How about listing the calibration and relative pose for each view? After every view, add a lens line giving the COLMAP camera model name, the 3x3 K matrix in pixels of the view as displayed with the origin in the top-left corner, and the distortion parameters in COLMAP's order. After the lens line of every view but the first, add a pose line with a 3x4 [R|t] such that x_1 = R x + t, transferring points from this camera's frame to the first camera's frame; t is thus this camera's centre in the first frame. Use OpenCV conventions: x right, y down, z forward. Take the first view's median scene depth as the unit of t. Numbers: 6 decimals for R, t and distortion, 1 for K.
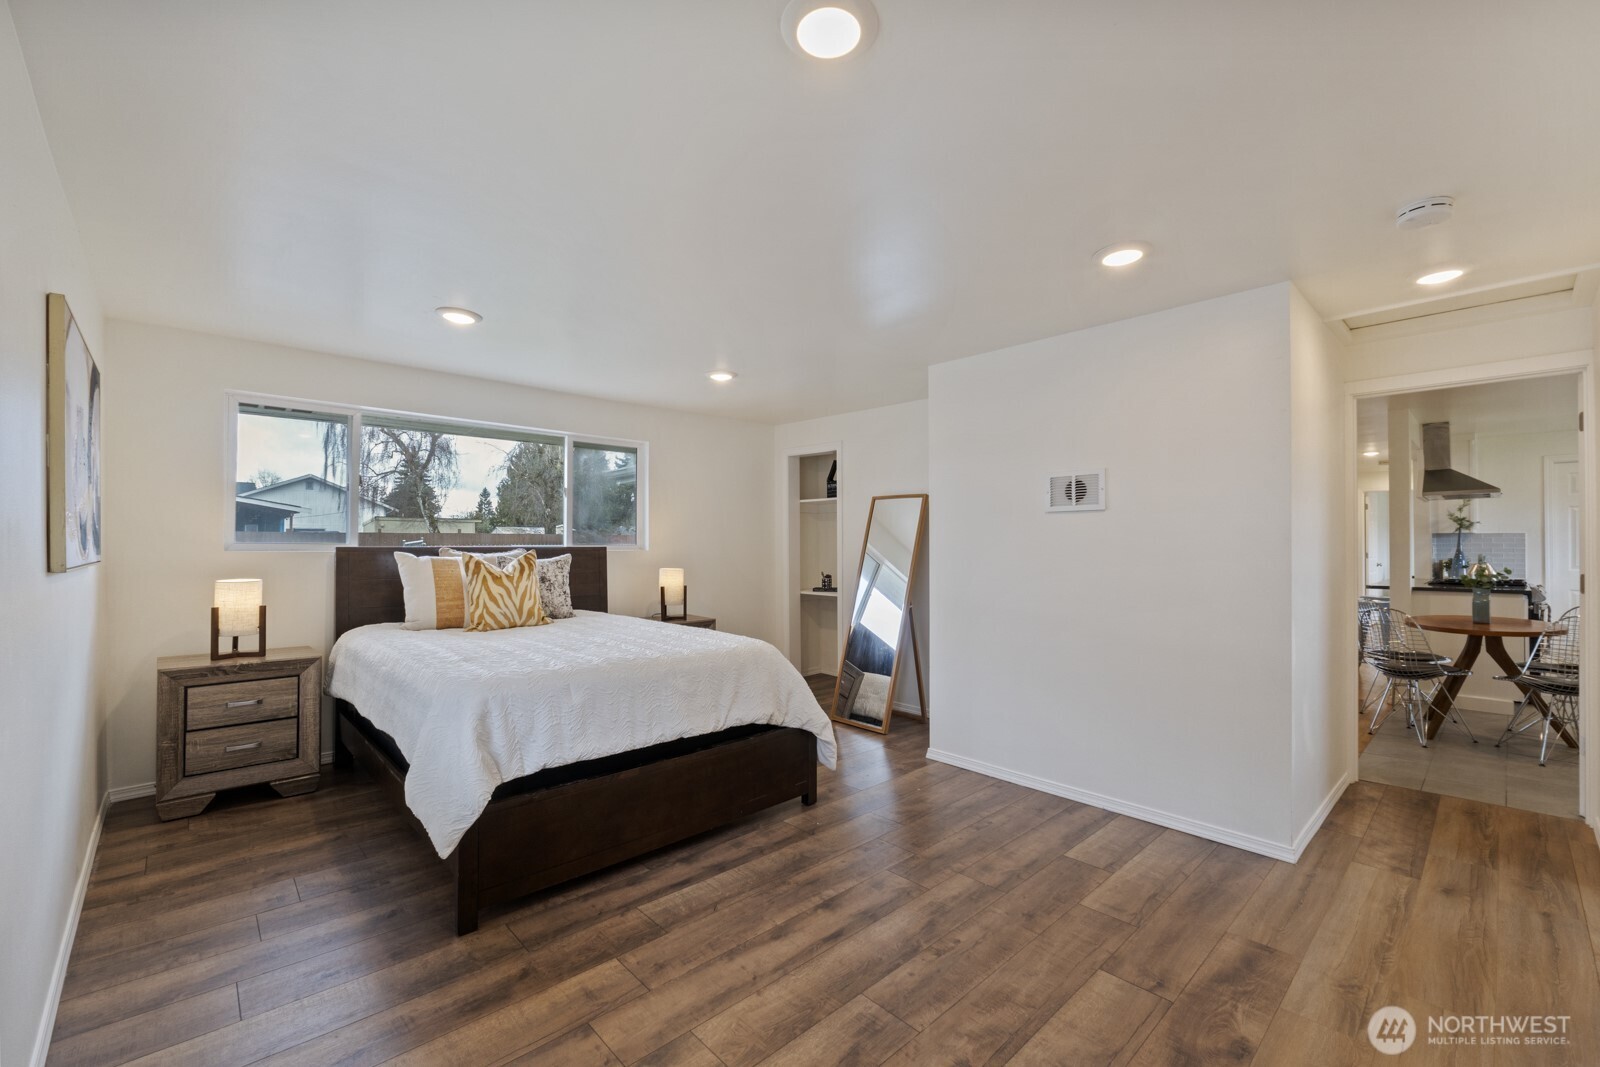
lens RADIAL K [[667.8, 0, 801.9], [0, 667.8, 537.9], [0, 0, 1]] dist [-0.009192, -0.000327]
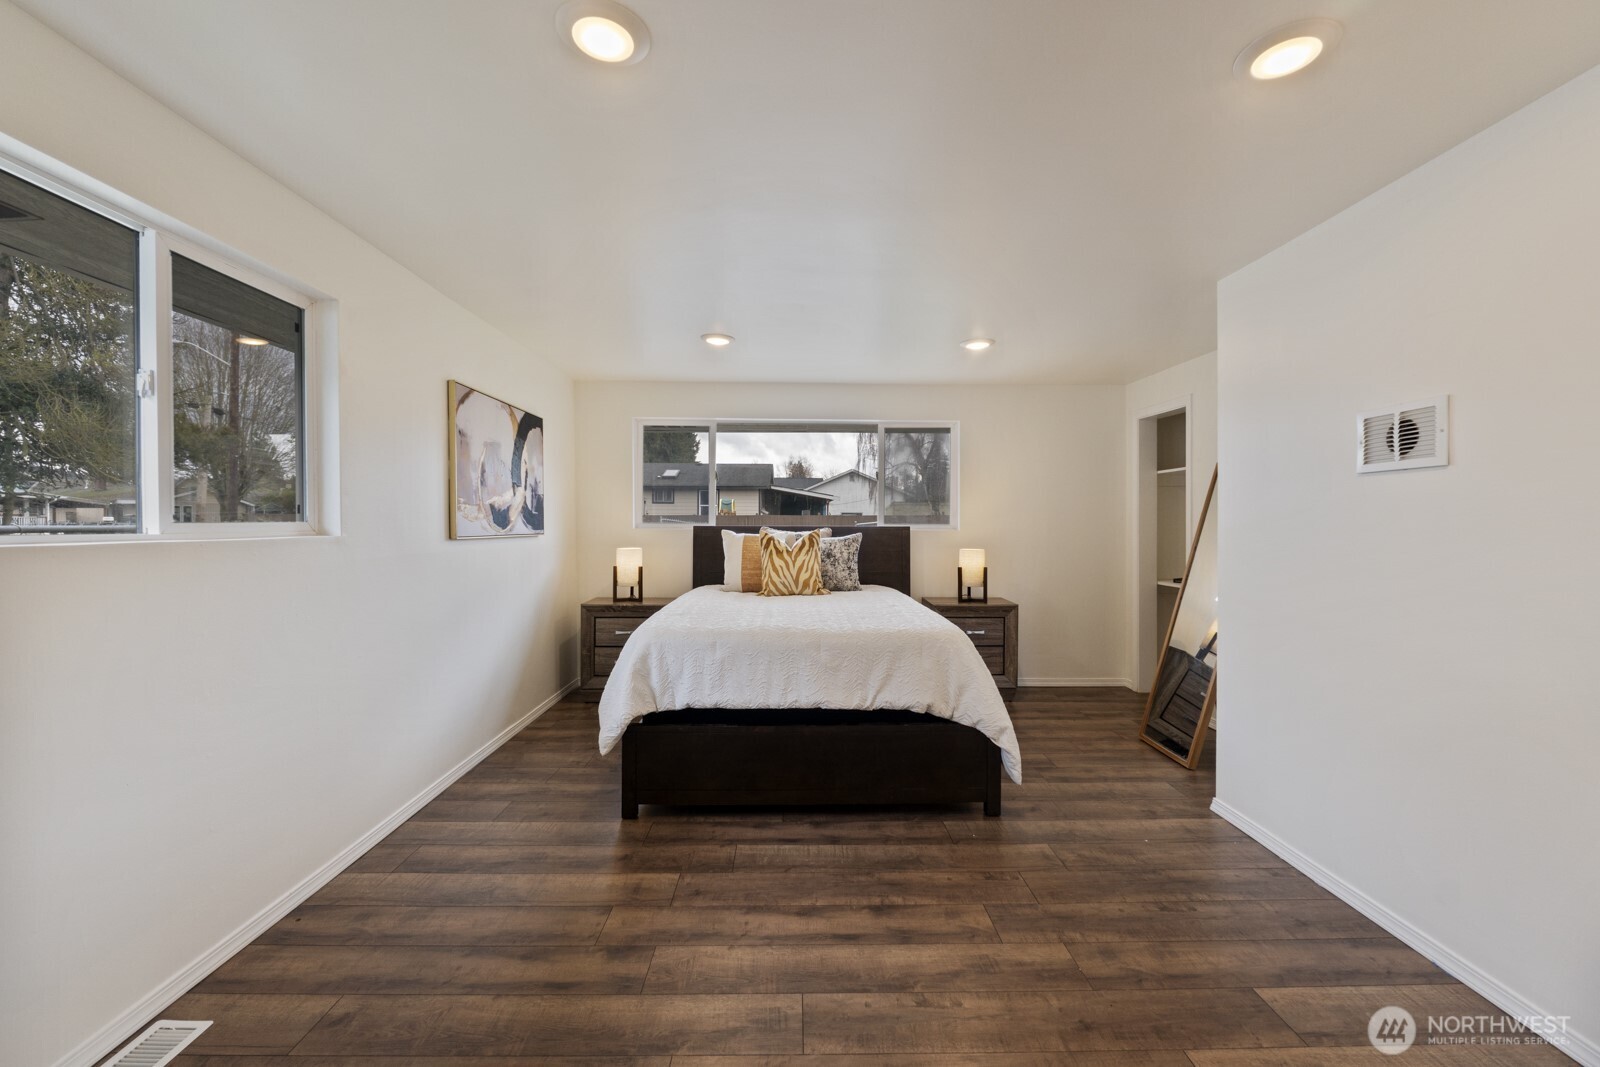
lens RADIAL K [[665.2, 0, 801.8], [0, 665.2, 530.4], [0, 0, 1]] dist [-0.008337, -0.000273]
pose [[0.739222, 0.006713, -0.673429, 0.494603], [0.004606, 0.999877, 0.015024, 0.004785], [0.673446, -0.014208, 0.739099, 0.210035]]
